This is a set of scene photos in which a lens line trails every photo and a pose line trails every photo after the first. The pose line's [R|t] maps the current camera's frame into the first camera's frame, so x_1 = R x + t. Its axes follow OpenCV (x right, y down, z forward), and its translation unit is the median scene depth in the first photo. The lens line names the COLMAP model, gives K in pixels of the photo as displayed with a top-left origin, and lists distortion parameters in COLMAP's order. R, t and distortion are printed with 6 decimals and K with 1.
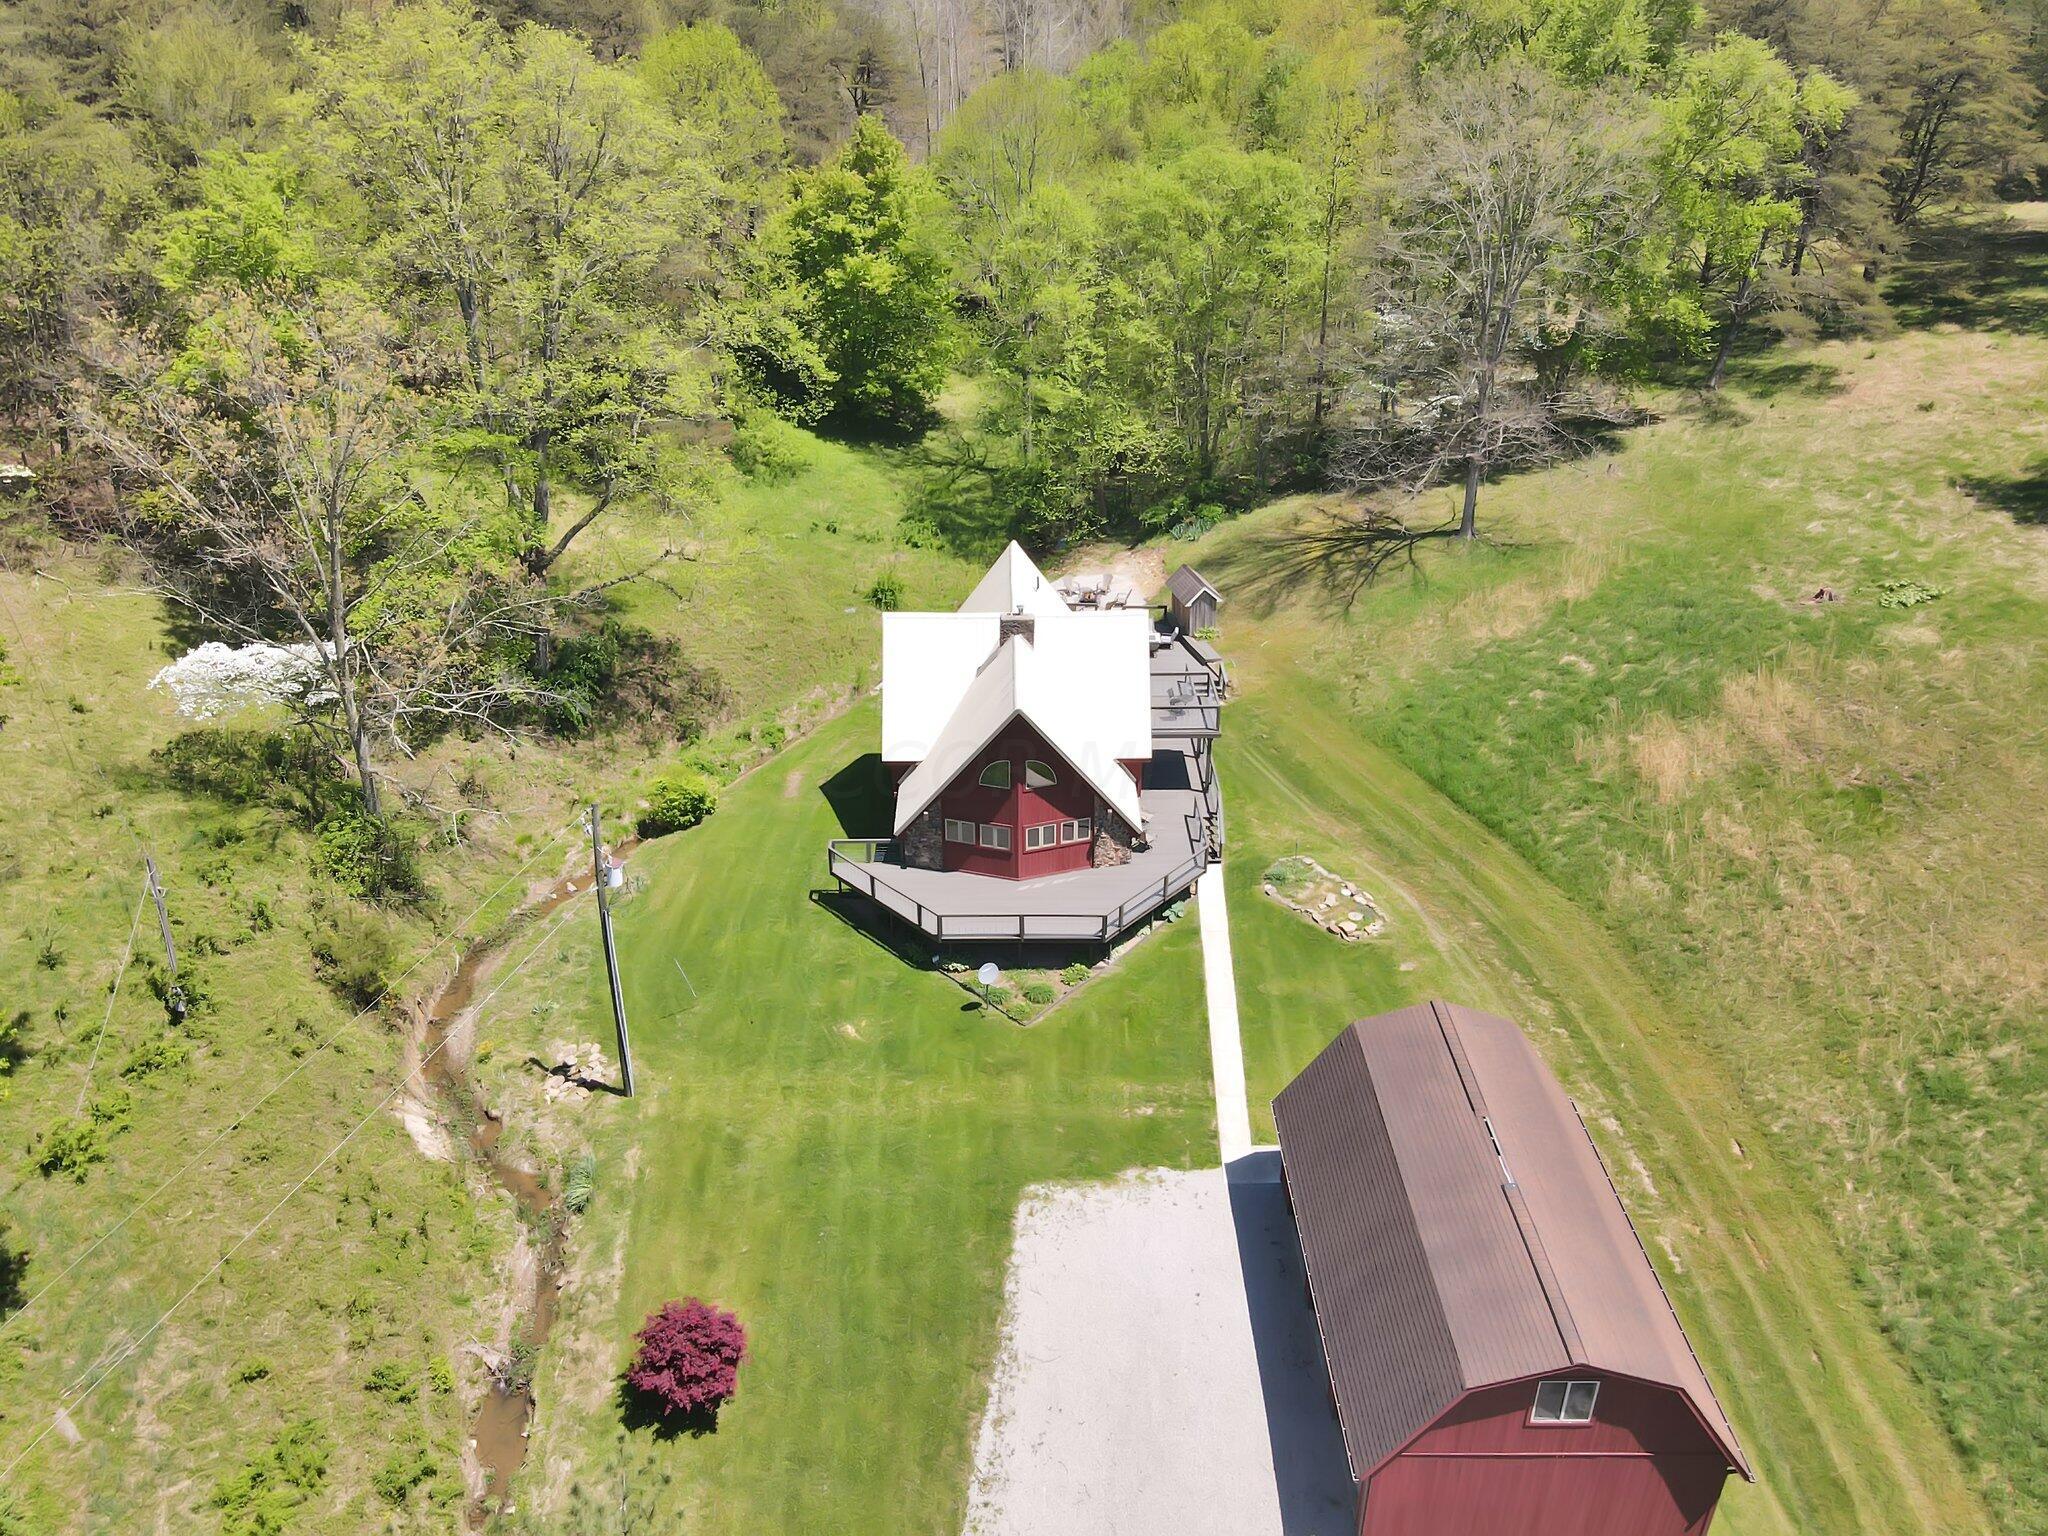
lens RADIAL K [[1509.2, 0, 1024.0], [0, 1509.2, 768.0], [0, 0, 1]] dist [-0.012773, 0.033415]
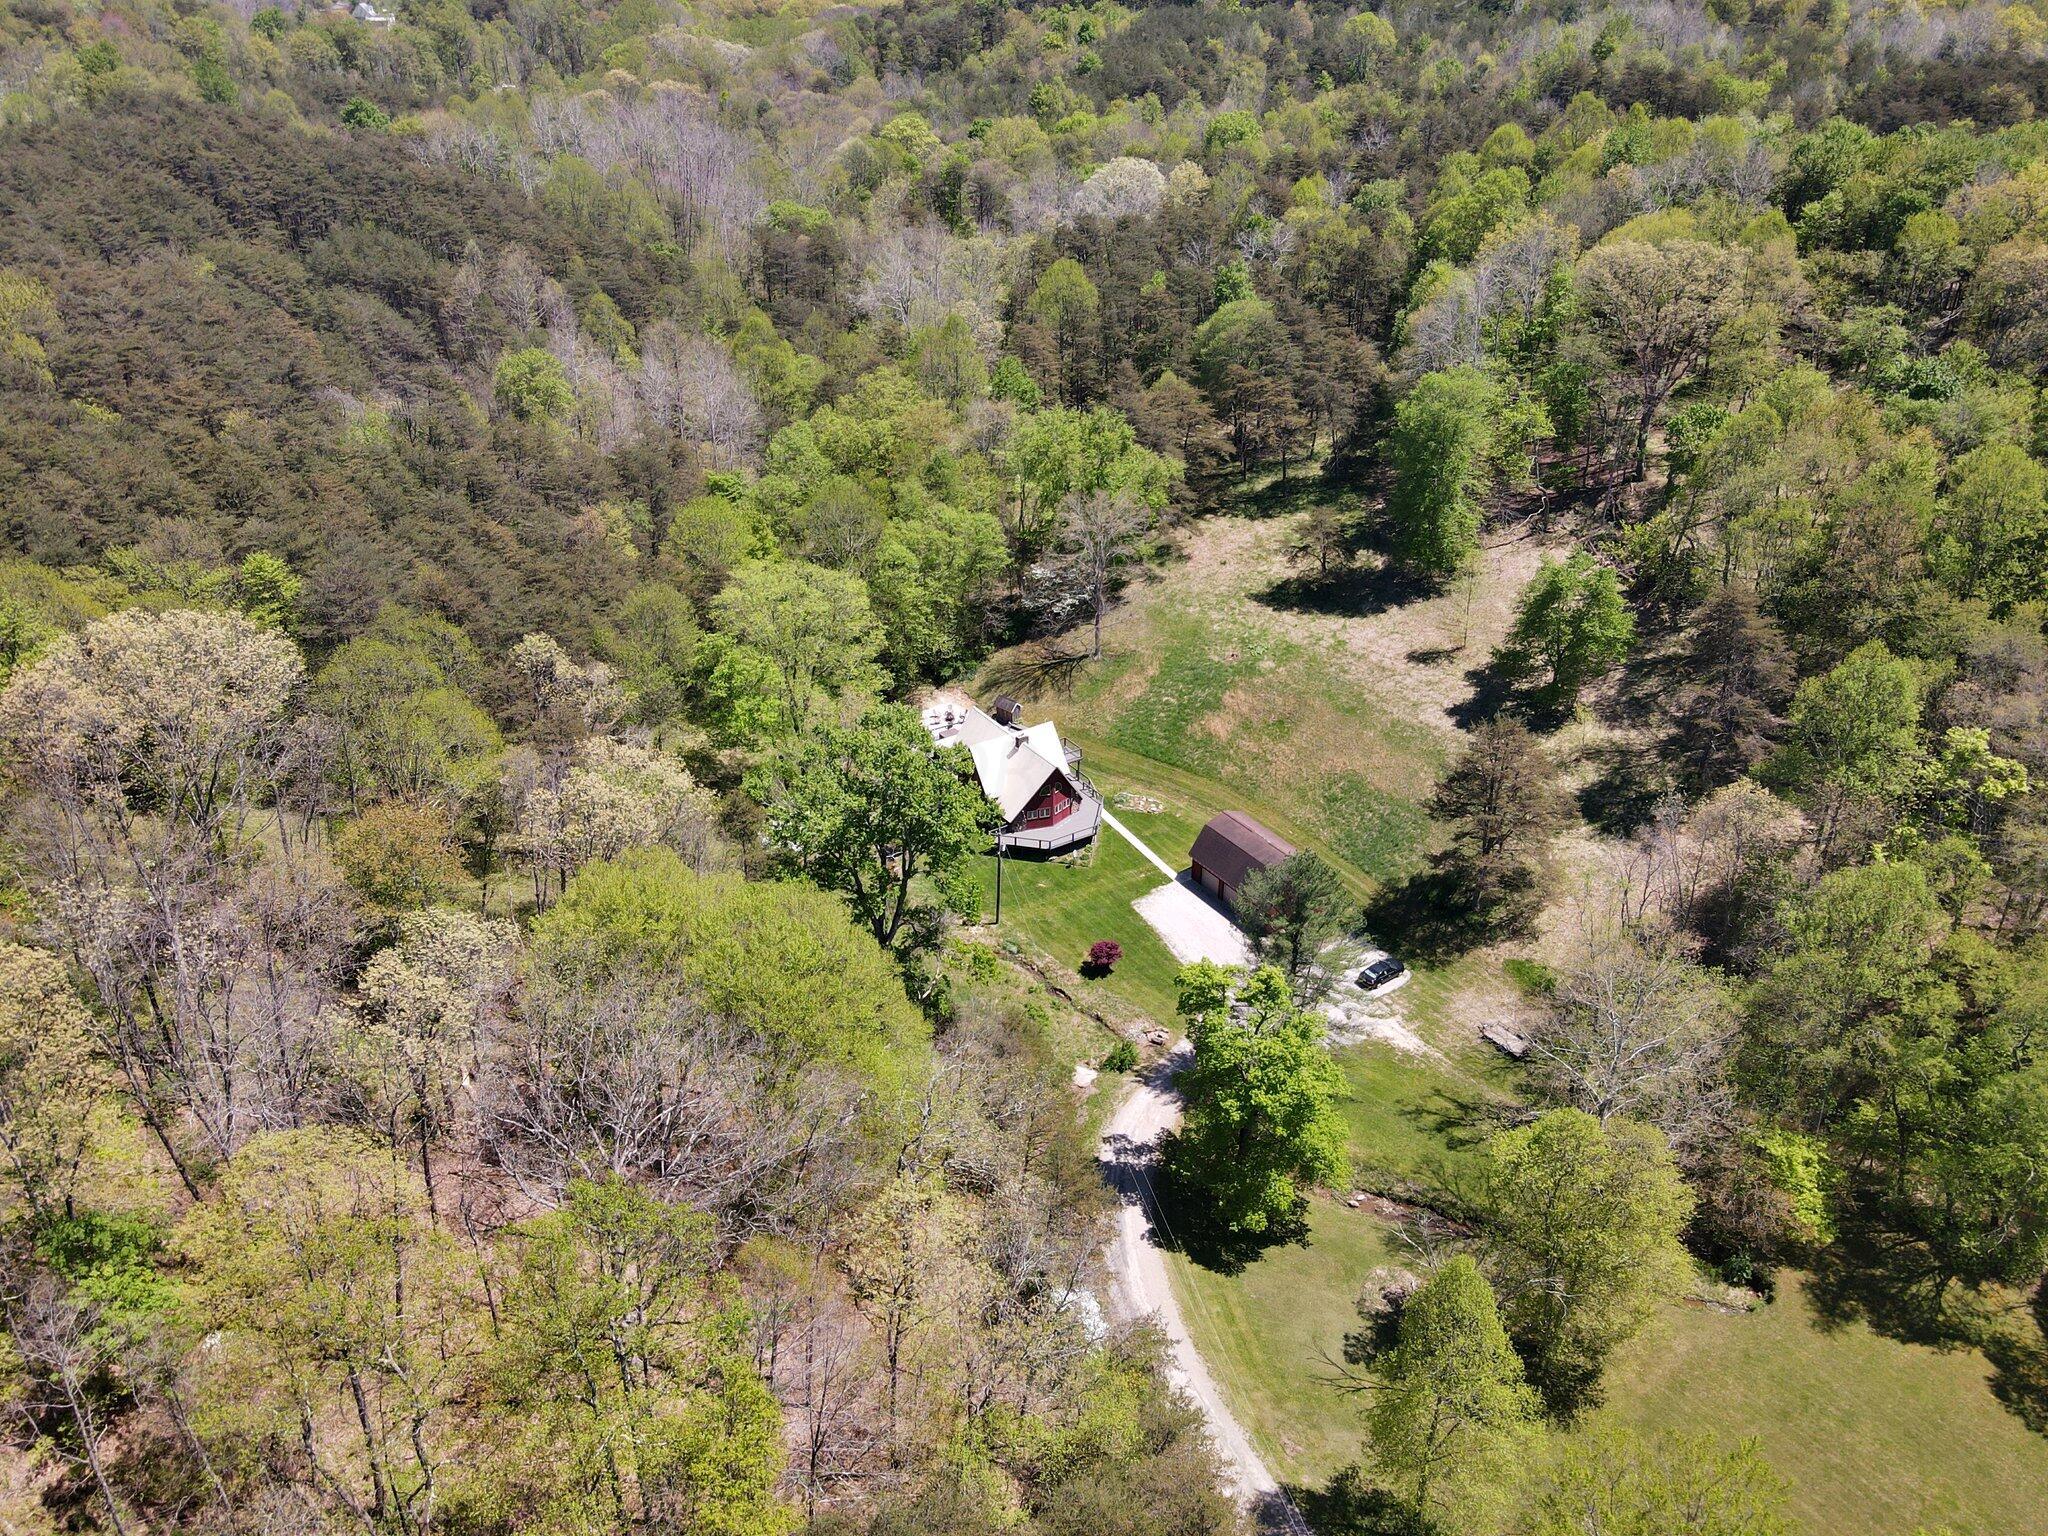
lens RADIAL K [[1509.2, 0, 1024.0], [0, 1509.2, 768.0], [0, 0, 1]] dist [-0.012773, 0.033415]
pose [[0.843876, -0.261335, 0.468591, -1.323824], [0.259674, 0.963190, 0.069534, -0.236447], [-0.469514, 0.063003, 0.880674, -1.445437]]
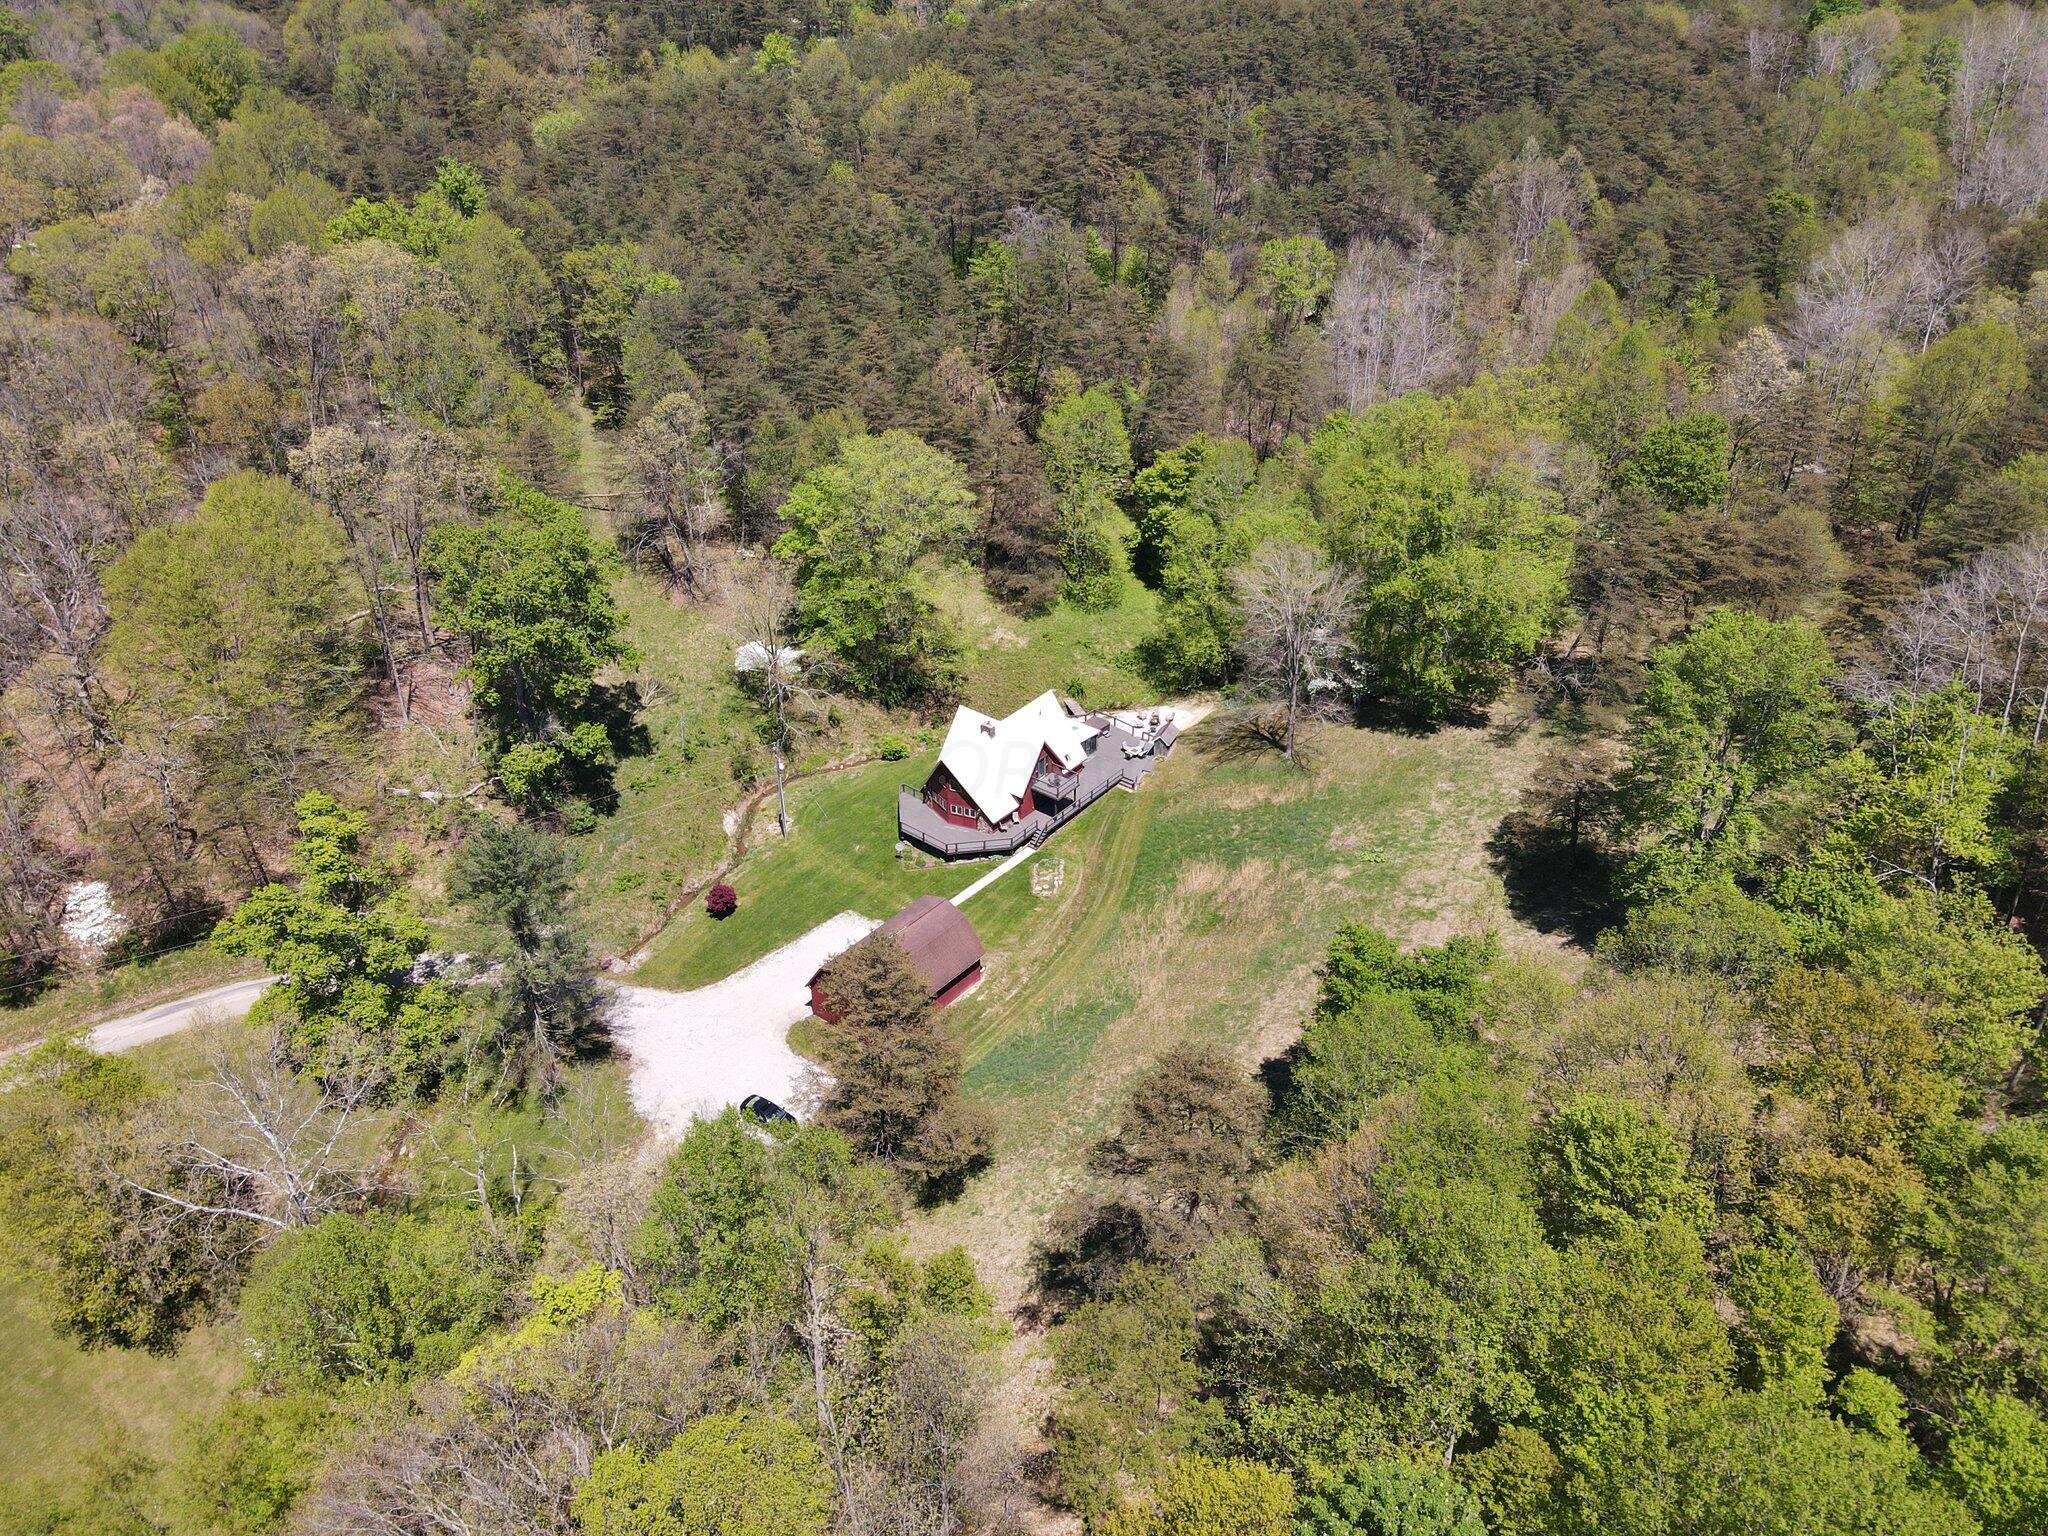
lens RADIAL K [[1509.2, 0, 1024.0], [0, 1509.2, 768.0], [0, 0, 1]] dist [-0.012773, 0.033415]
pose [[0.767135, 0.338077, -0.545168, 1.417160], [-0.304159, 0.939944, 0.154893, -0.434935], [0.564793, 0.046994, 0.823893, -1.000655]]
